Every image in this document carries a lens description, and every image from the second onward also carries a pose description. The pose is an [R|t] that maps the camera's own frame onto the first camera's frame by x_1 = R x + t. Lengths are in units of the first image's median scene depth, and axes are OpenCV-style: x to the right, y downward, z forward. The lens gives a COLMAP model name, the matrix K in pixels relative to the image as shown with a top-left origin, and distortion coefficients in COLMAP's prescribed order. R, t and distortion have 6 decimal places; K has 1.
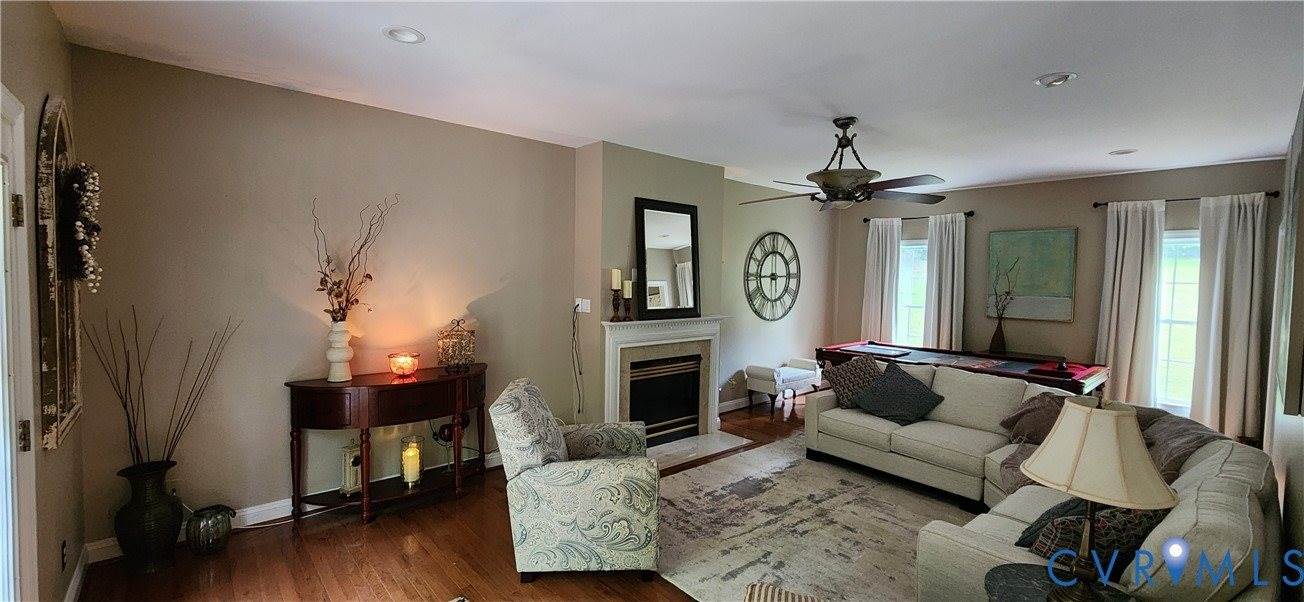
lens RADIAL K [[540.7, 0, 646.9], [0, 540.7, 302.3], [0, 0, 1]] dist [-0.000128, 0.000066]
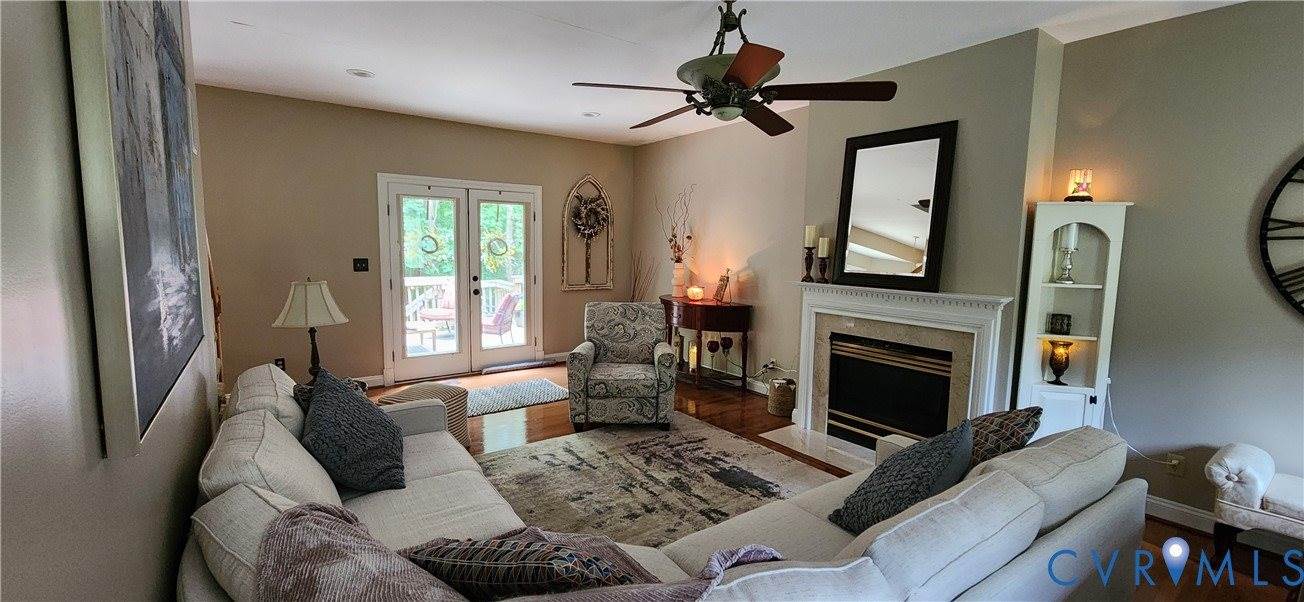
lens RADIAL K [[540.7, 0, 646.9], [0, 540.7, 302.3], [0, 0, 1]] dist [-0.000128, 0.000066]
pose [[-0.108093, 0.088402, -0.990202, 0.905448], [-0.071191, 0.992793, 0.096405, 0.000856], [0.991589, 0.080914, -0.101020, 0.828059]]
